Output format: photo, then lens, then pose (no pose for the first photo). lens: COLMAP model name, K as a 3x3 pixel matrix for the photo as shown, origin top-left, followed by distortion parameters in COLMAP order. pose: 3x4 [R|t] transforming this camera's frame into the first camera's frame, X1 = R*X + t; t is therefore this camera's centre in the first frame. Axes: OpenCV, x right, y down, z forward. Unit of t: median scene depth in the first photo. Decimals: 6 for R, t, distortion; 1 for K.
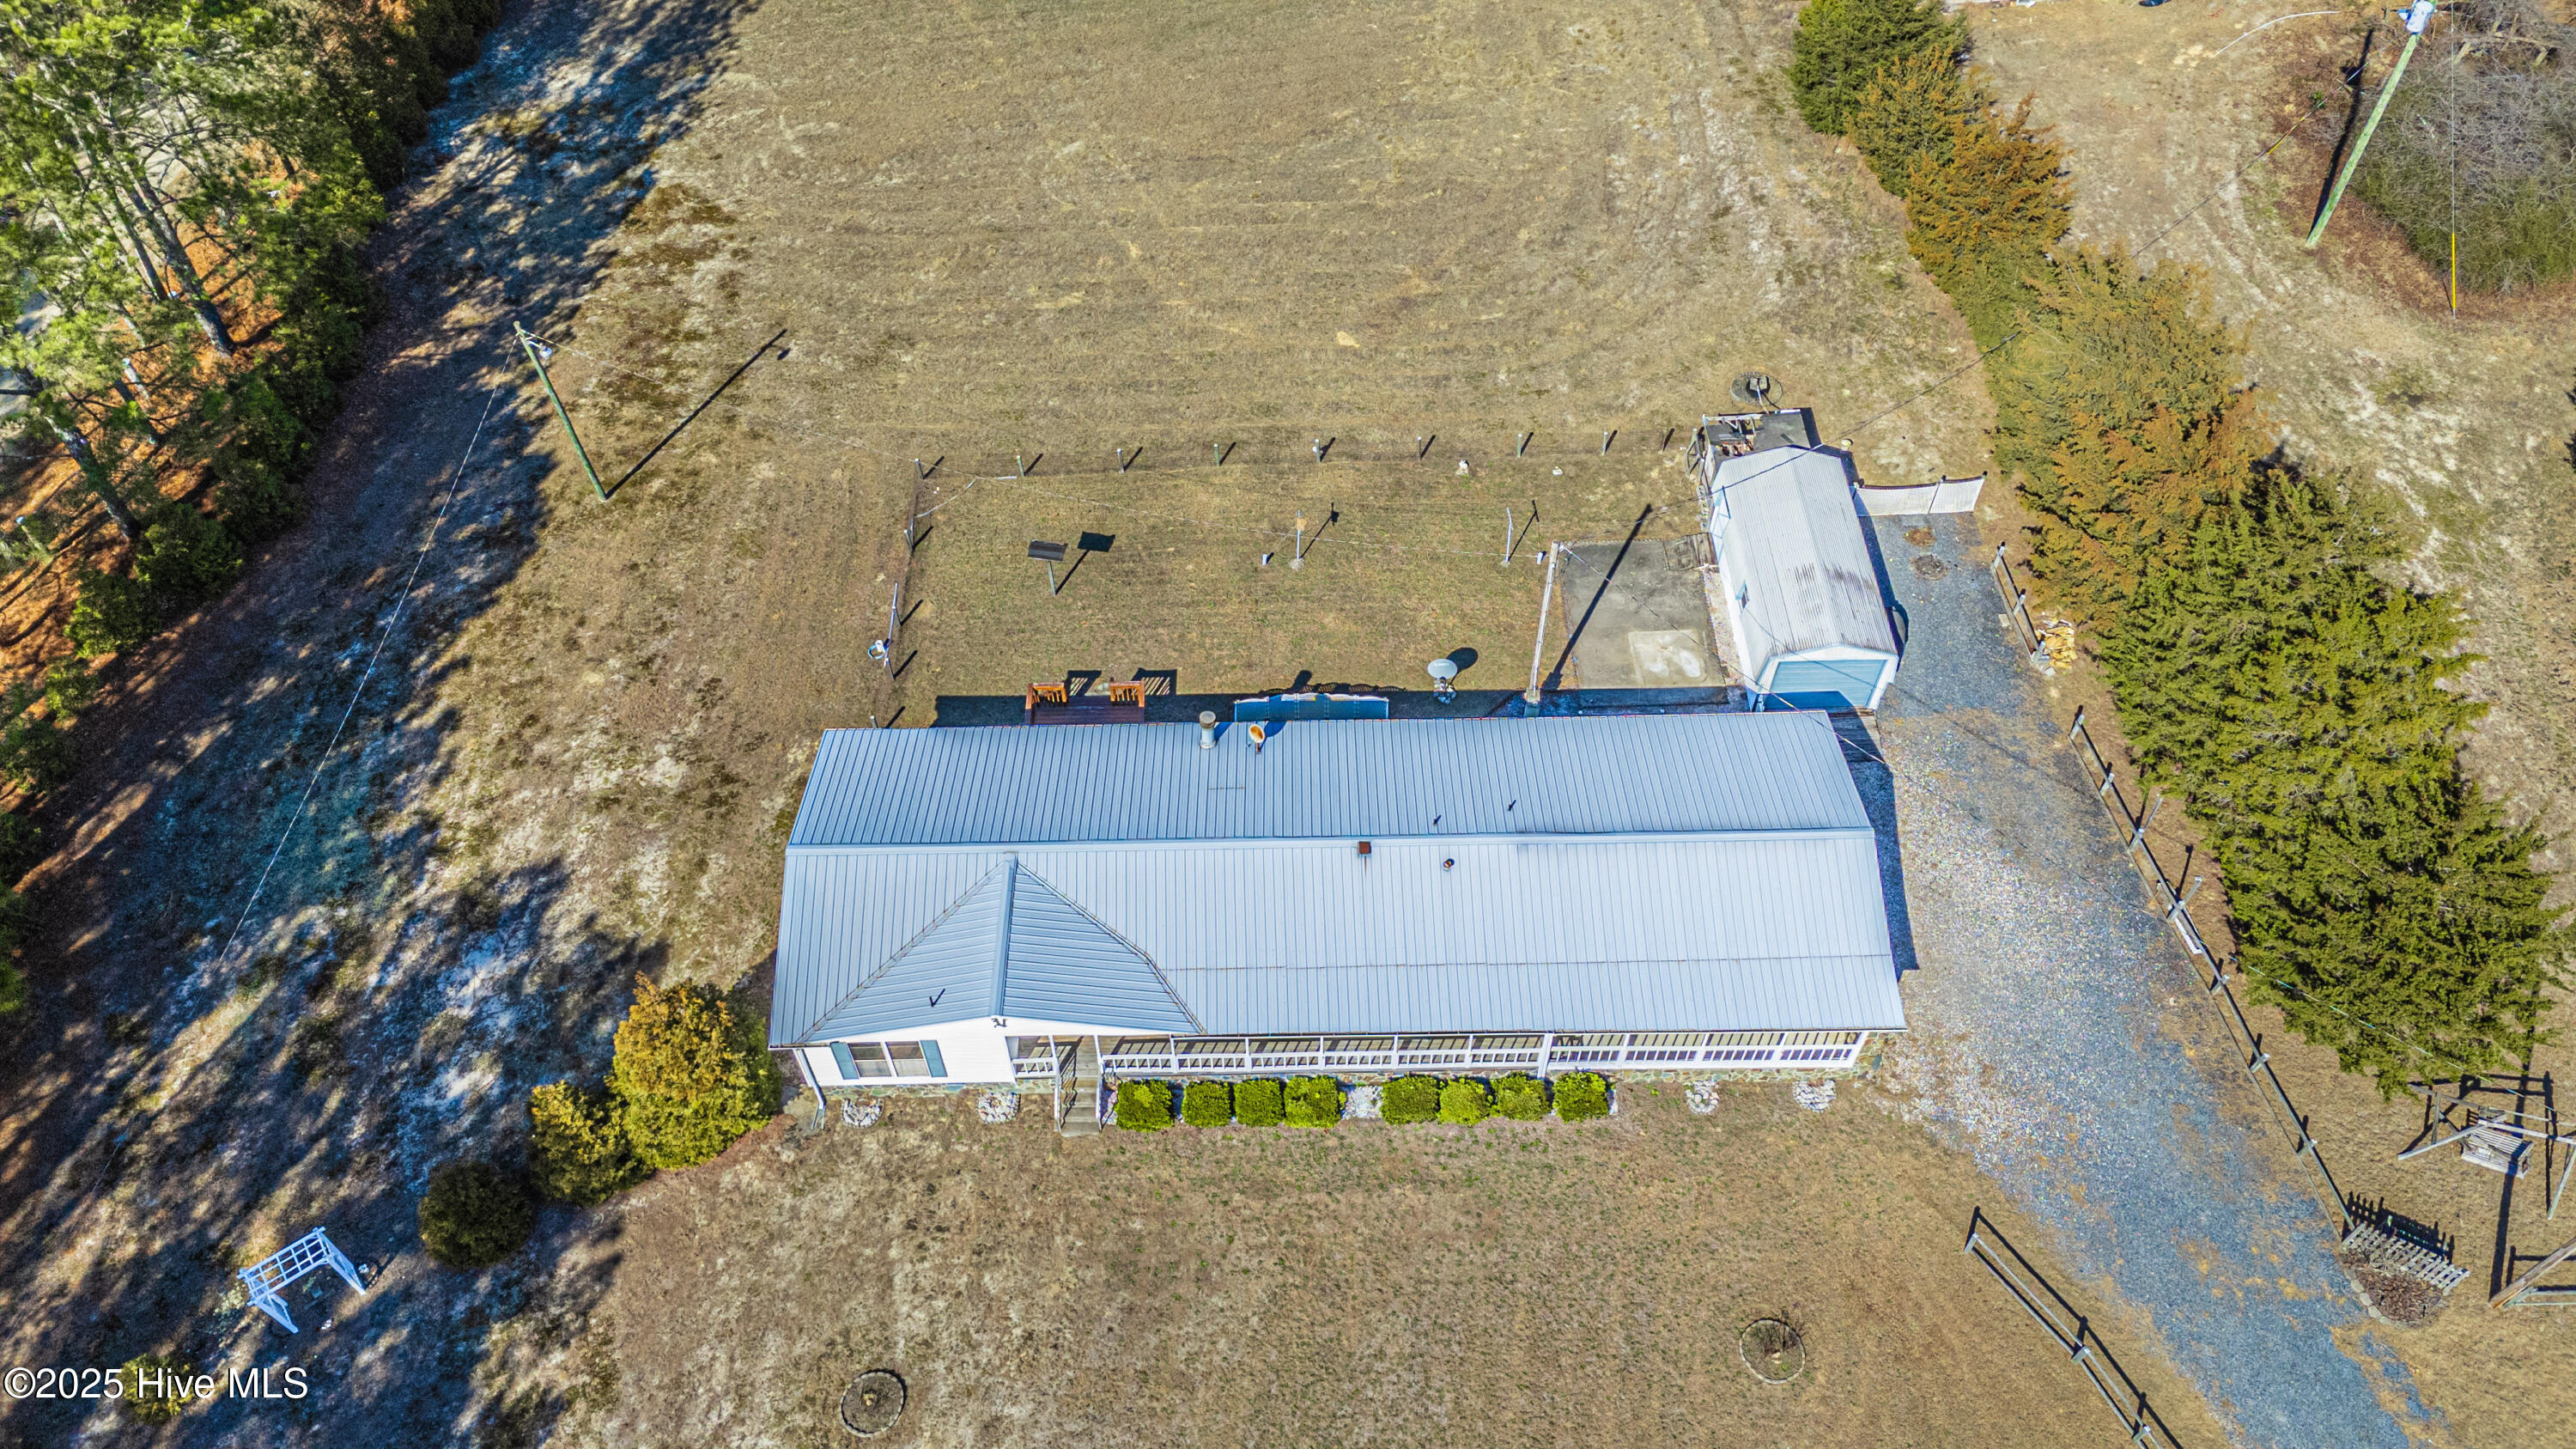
lens RADIAL K [[1794.2, 0, 1288.0], [0, 1794.2, 724.5], [0, 0, 1]] dist [0.071402, -0.100987]
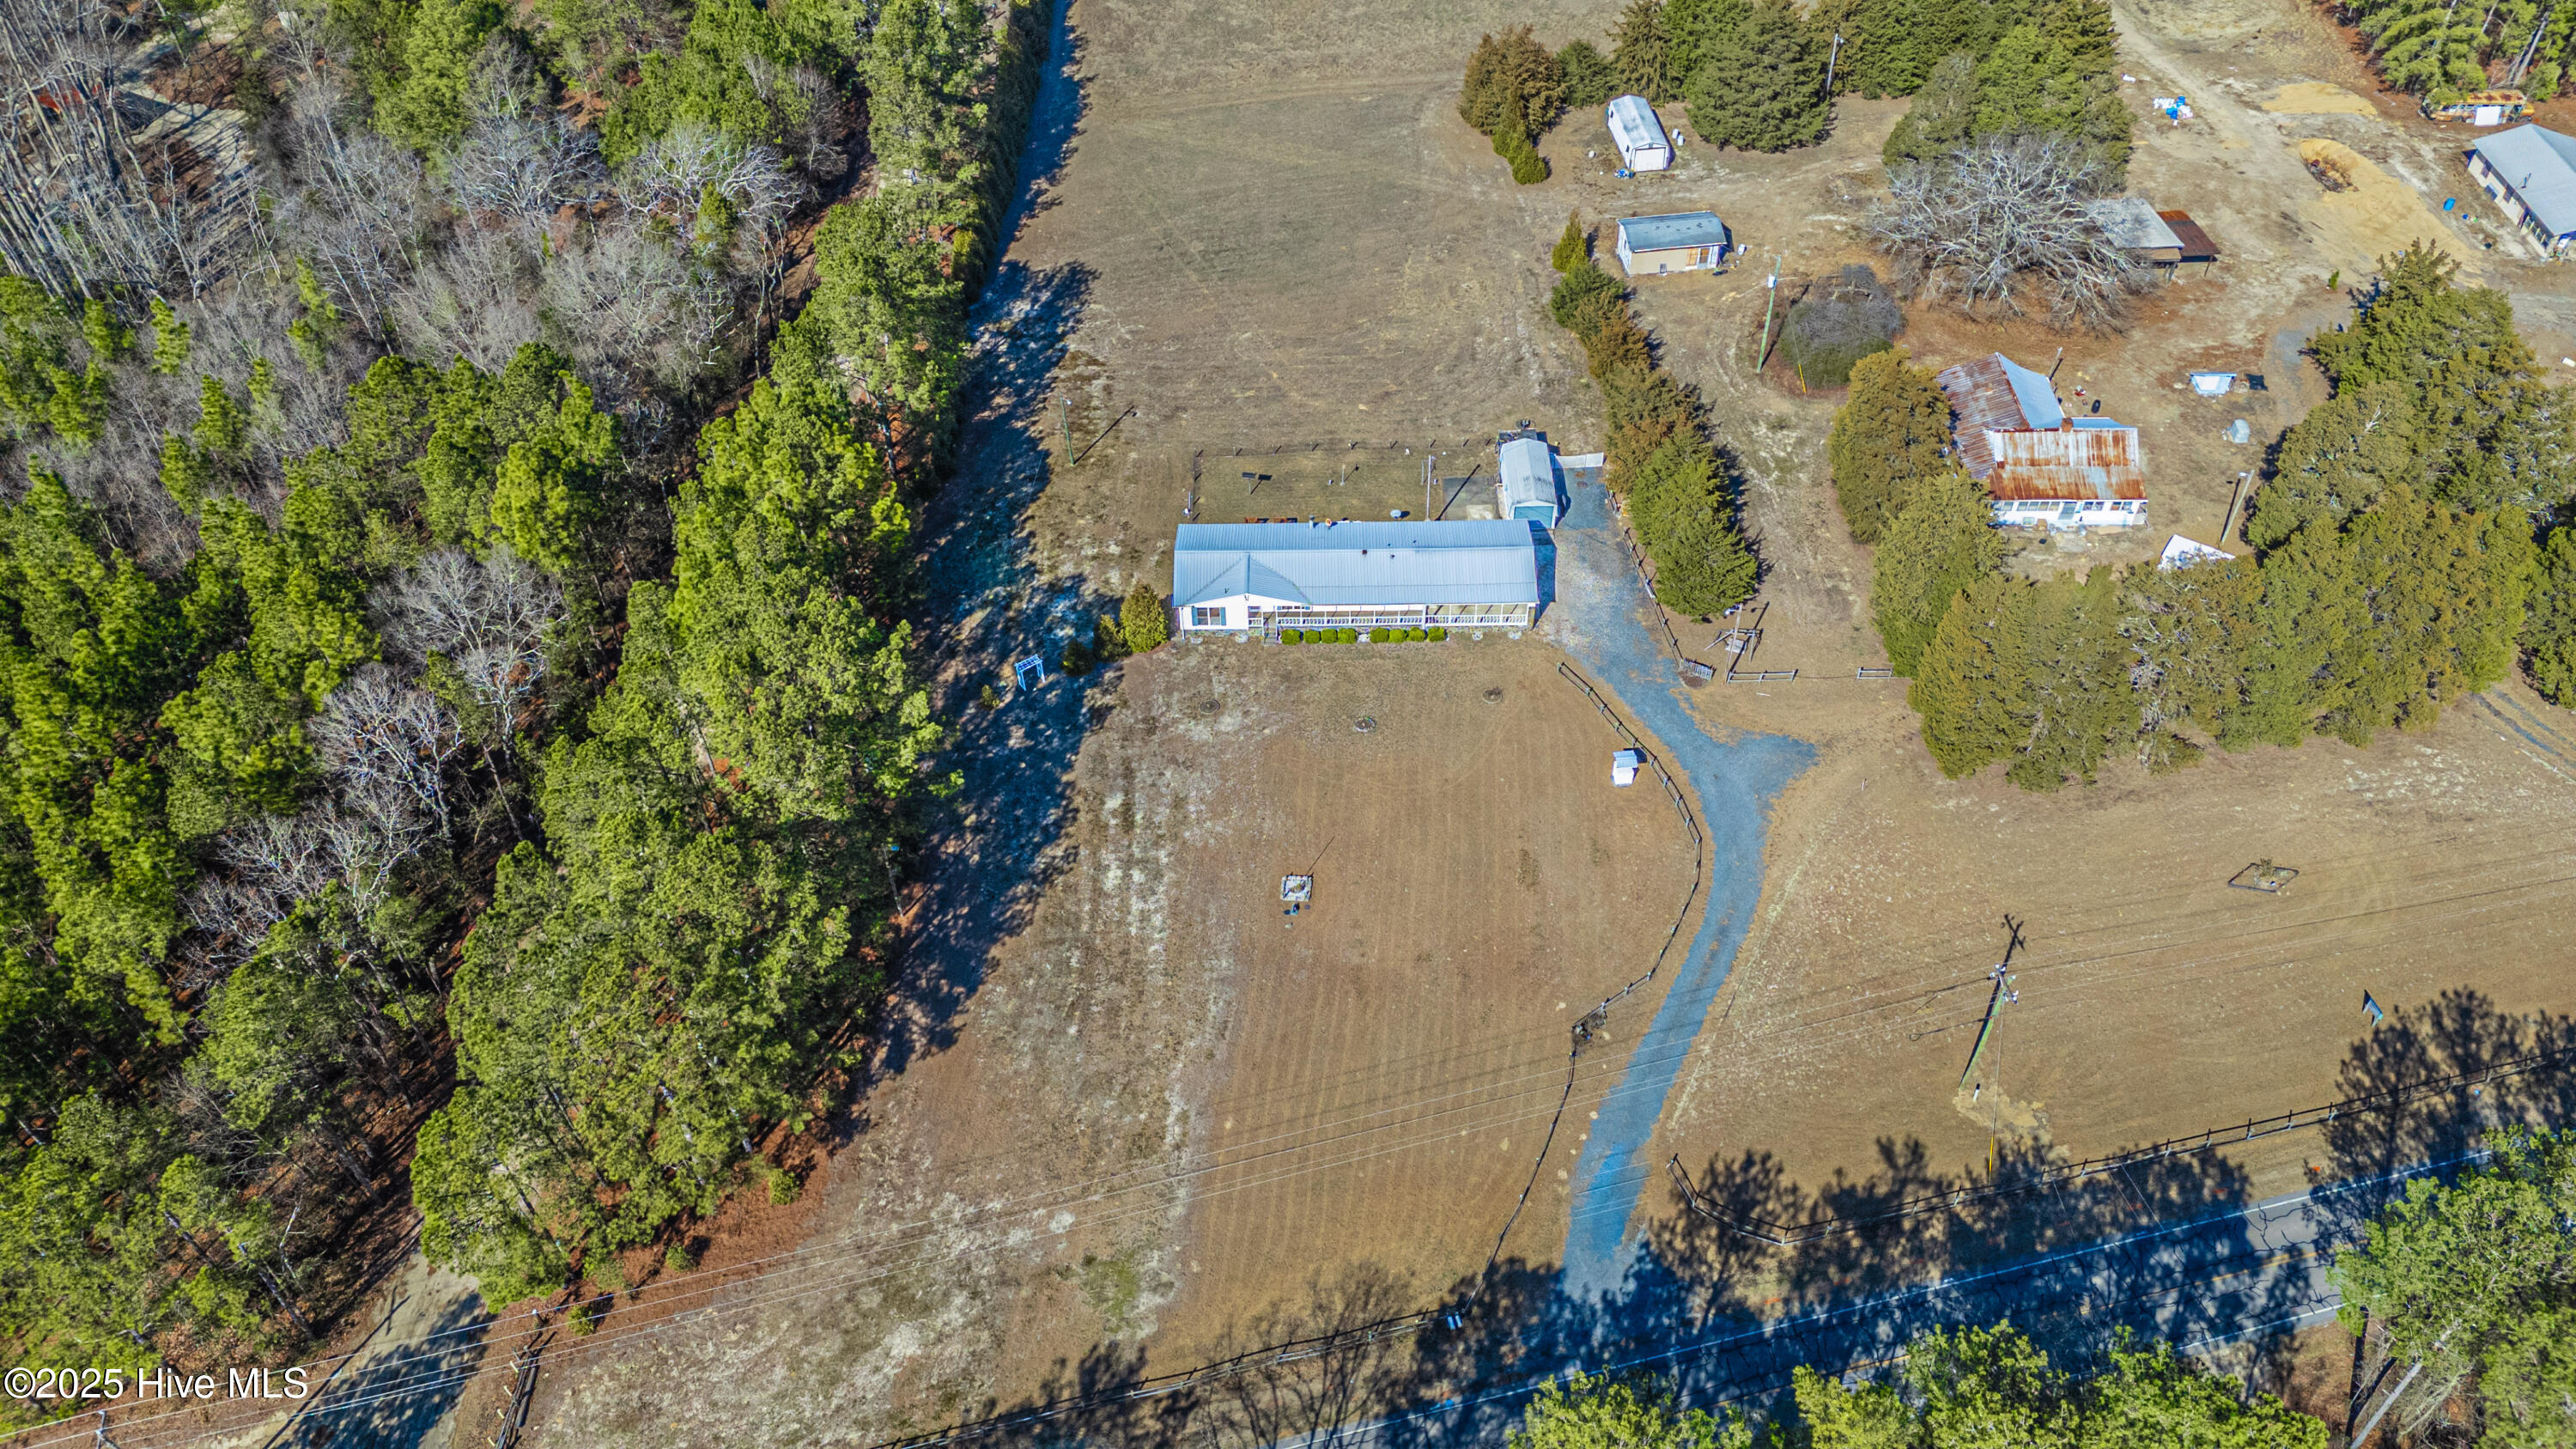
lens RADIAL K [[1794.2, 0, 1288.0], [0, 1794.2, 724.5], [0, 0, 1]] dist [0.071402, -0.100987]
pose [[0.999720, 0.004496, -0.023247, -0.012338], [-0.007158, 0.993256, -0.115722, 0.593466], [0.022570, 0.115856, 0.993010, -1.649960]]
